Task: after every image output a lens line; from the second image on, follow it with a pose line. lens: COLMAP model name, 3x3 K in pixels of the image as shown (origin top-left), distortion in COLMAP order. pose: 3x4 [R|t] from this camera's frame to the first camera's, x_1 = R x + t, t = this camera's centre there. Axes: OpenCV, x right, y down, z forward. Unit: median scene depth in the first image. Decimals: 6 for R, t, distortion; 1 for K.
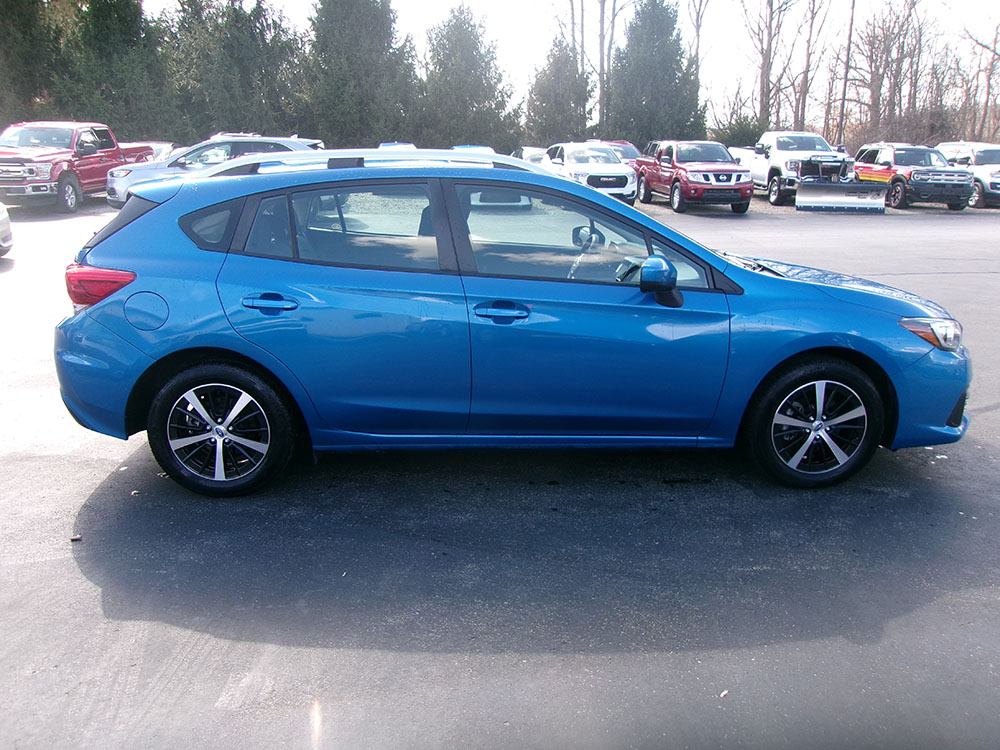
lens RADIAL K [[788.7, 0, 496.4], [0, 788.7, 380.0], [0, 0, 1]] dist [-0.002903, 0.006983]
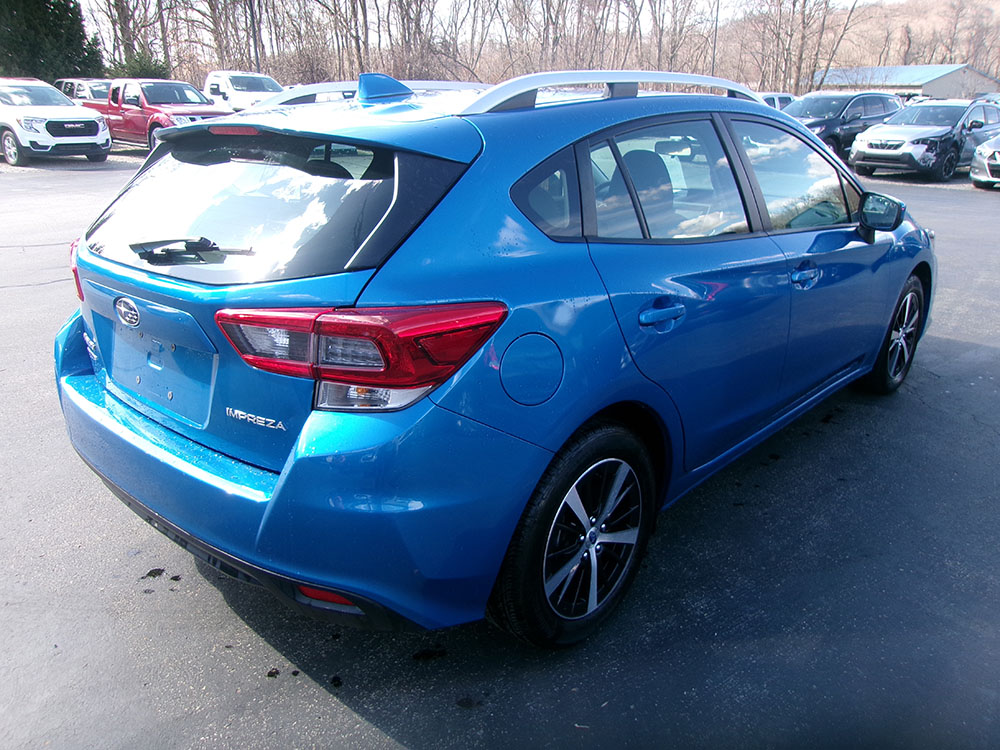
lens RADIAL K [[788.7, 0, 496.4], [0, 788.7, 380.0], [0, 0, 1]] dist [-0.002903, 0.006983]
pose [[0.693717, -0.238433, 0.679637, -0.171636], [0.194494, 0.970574, 0.141977, -0.033427], [-0.693490, 0.033694, 0.719678, 0.132455]]
